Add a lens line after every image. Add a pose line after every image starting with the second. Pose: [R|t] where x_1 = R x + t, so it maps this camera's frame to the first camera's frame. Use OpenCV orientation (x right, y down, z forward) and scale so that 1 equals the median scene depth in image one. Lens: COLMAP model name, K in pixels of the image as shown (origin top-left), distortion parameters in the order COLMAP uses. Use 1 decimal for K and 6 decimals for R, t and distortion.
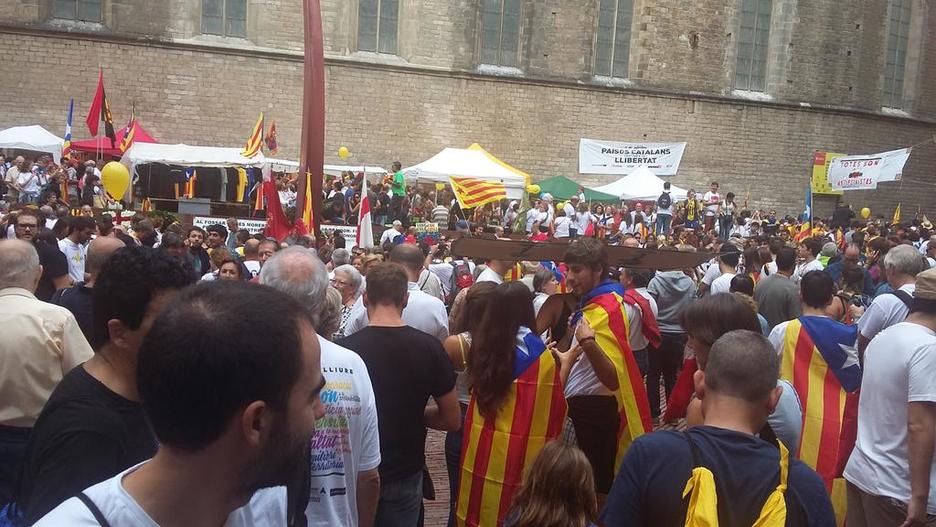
lens RADIAL K [[885.0, 0, 467.9], [0, 885.0, 263.5], [0, 0, 1]] dist [-0.011703, -0.008209]
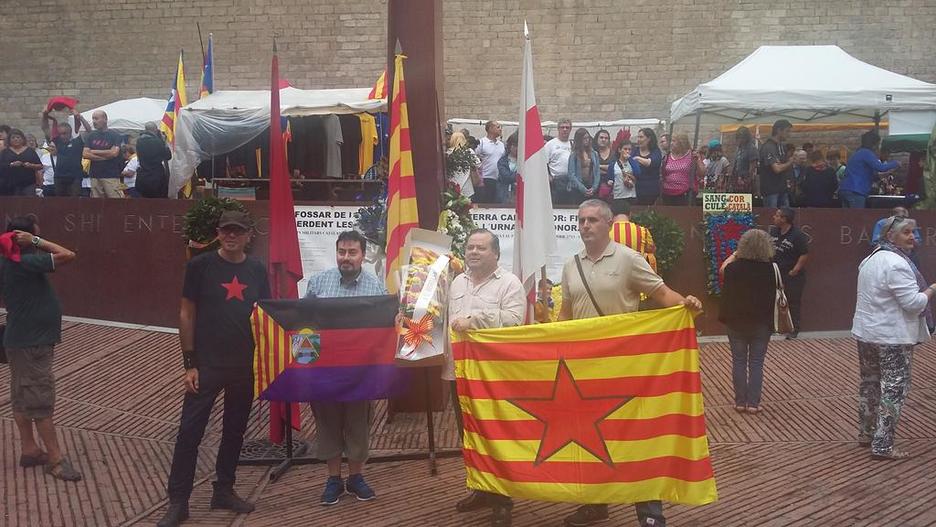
lens RADIAL K [[885.0, 0, 468.7], [0, 885.0, 265.8], [0, 0, 1]] dist [-0.011703, -0.008209]
pose [[0.926196, -0.031511, -0.375724, 0.004866], [0.023481, 0.999388, -0.025933, 0.001990], [0.376312, 0.015196, 0.926369, 0.403566]]
